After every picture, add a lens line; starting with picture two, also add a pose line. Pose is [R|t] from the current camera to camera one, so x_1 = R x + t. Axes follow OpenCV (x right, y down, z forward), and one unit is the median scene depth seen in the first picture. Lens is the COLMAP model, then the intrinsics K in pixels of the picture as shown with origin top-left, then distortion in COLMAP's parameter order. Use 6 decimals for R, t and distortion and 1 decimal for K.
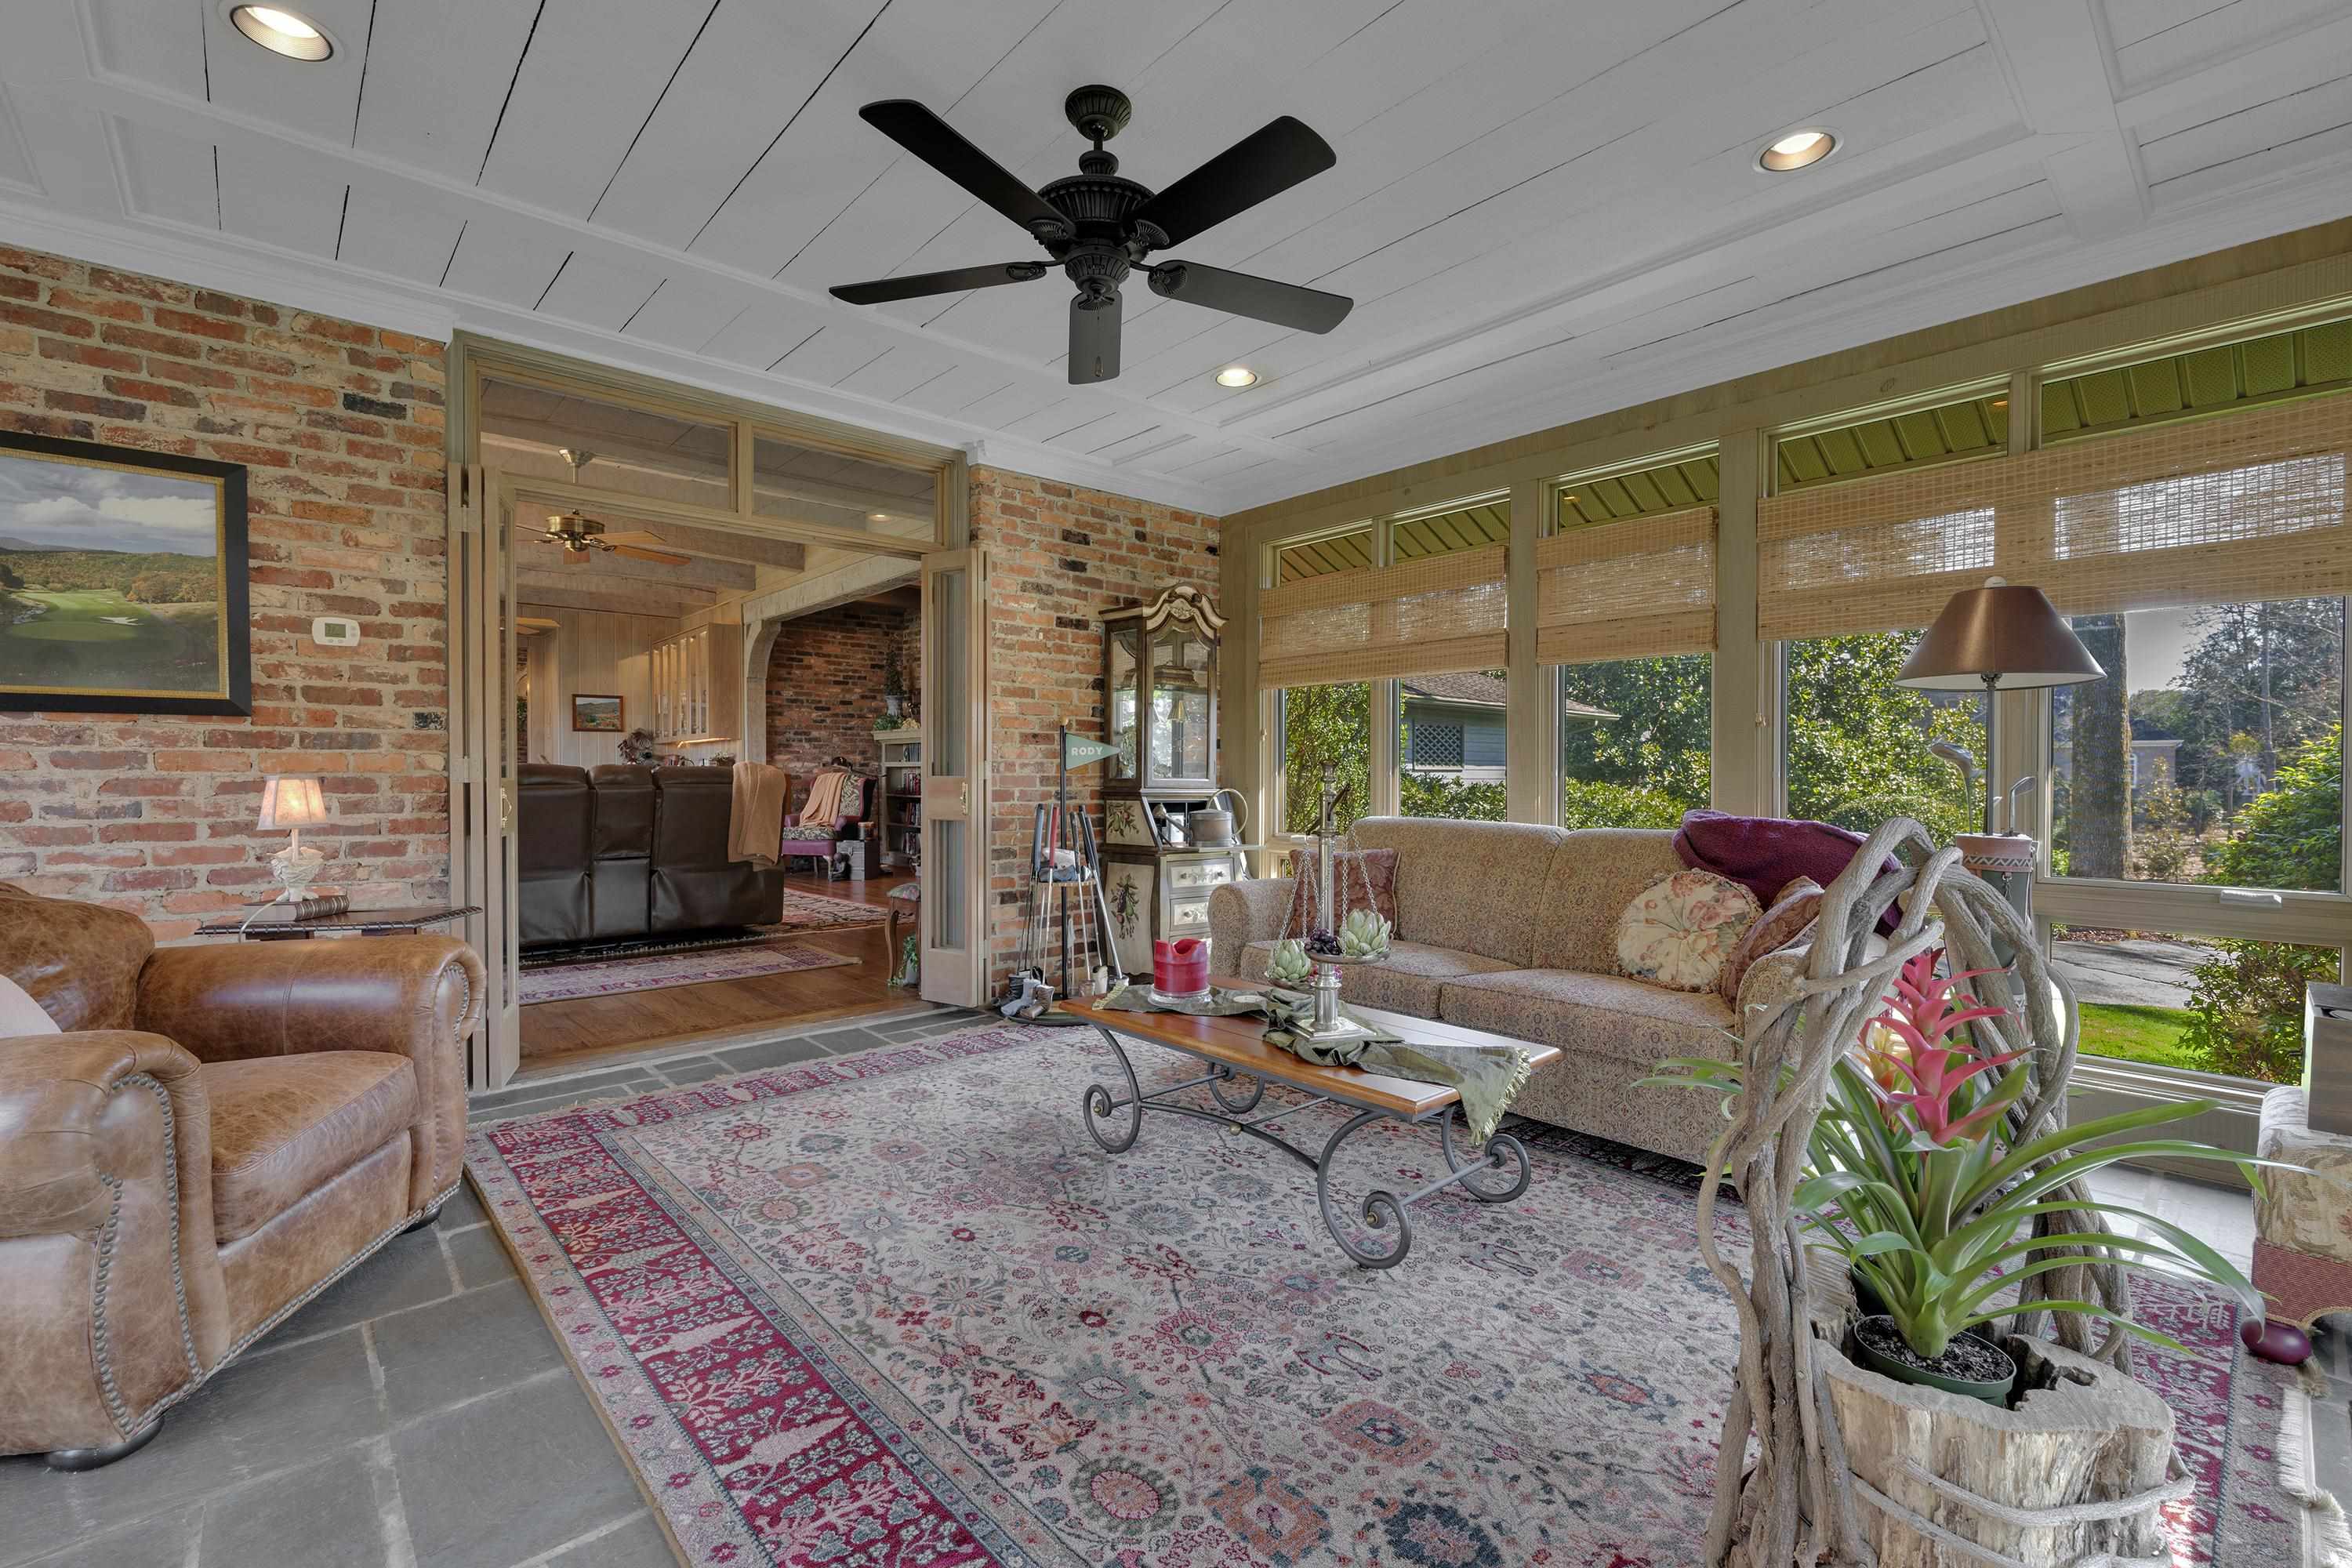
lens RADIAL K [[1018.6, 0, 1176.0], [0, 1018.6, 784.0], [0, 0, 1]] dist [0.000516, -0.000331]
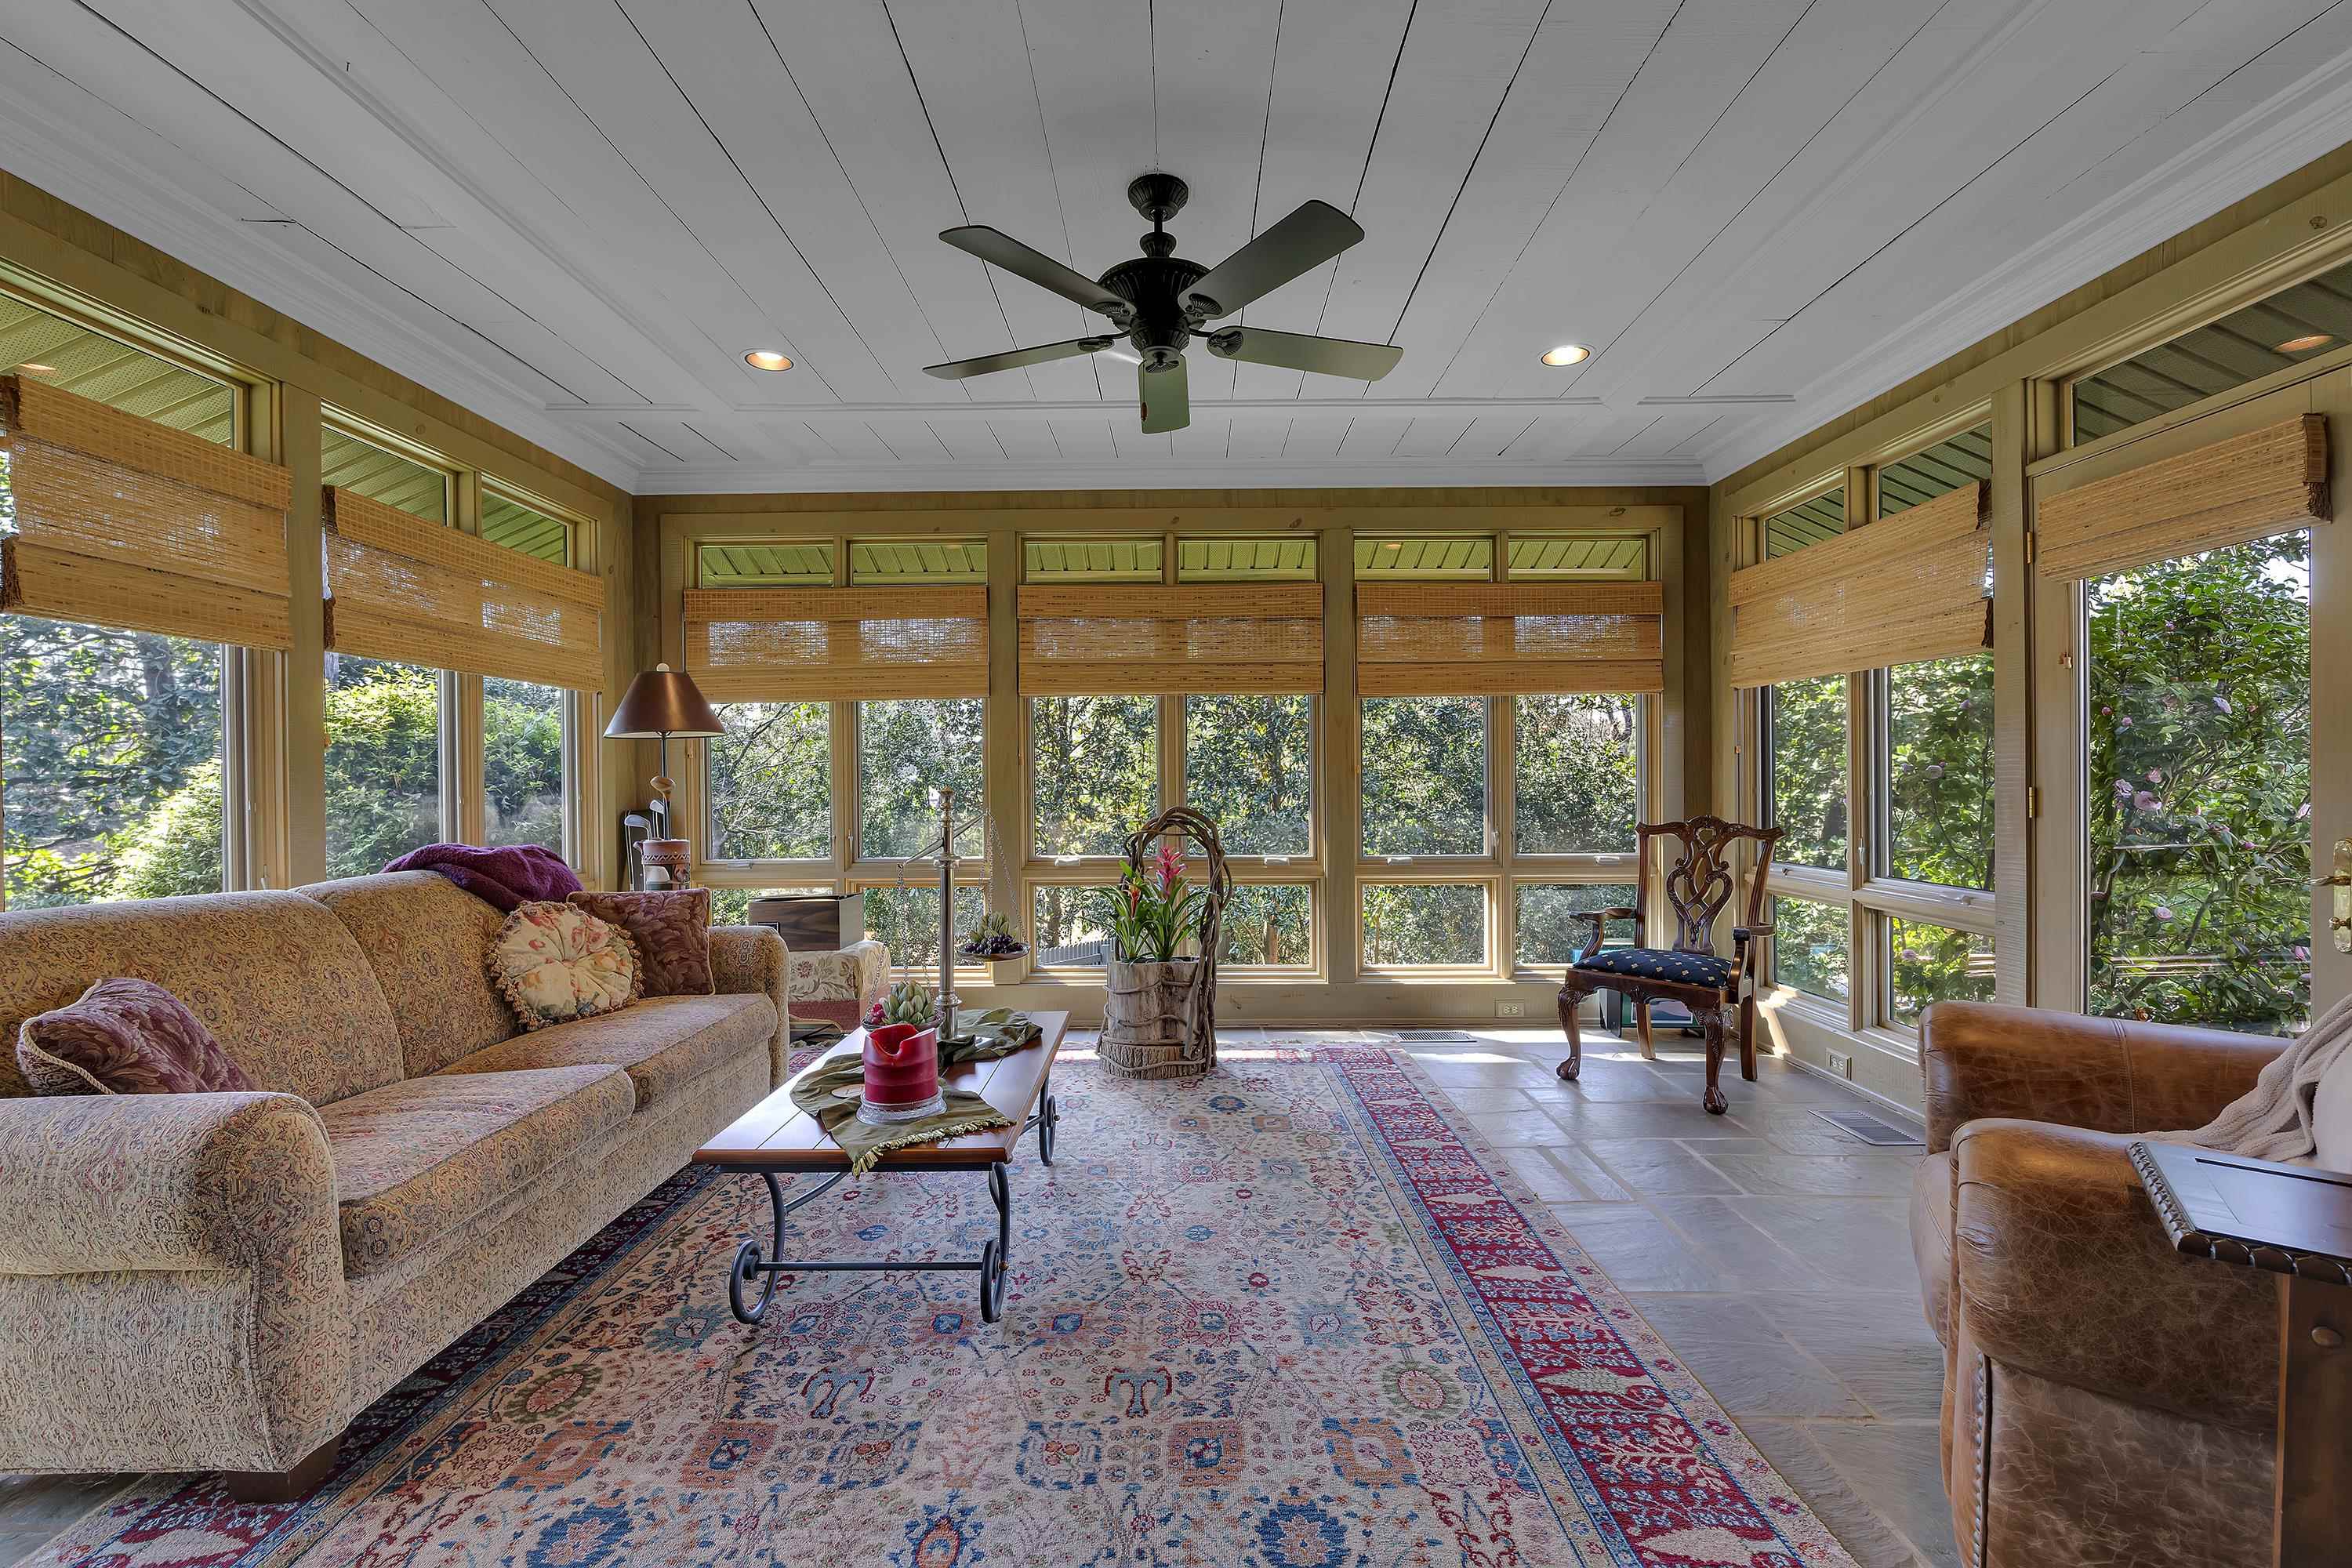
lens RADIAL K [[1018.6, 0, 1176.0], [0, 1018.6, 784.0], [0, 0, 1]] dist [0.000516, -0.000331]
pose [[-0.738634, 0.004609, 0.674091, -0.913107], [0.013044, 0.999887, 0.007457, -0.040773], [-0.673981, 0.014301, -0.738611, 1.999004]]
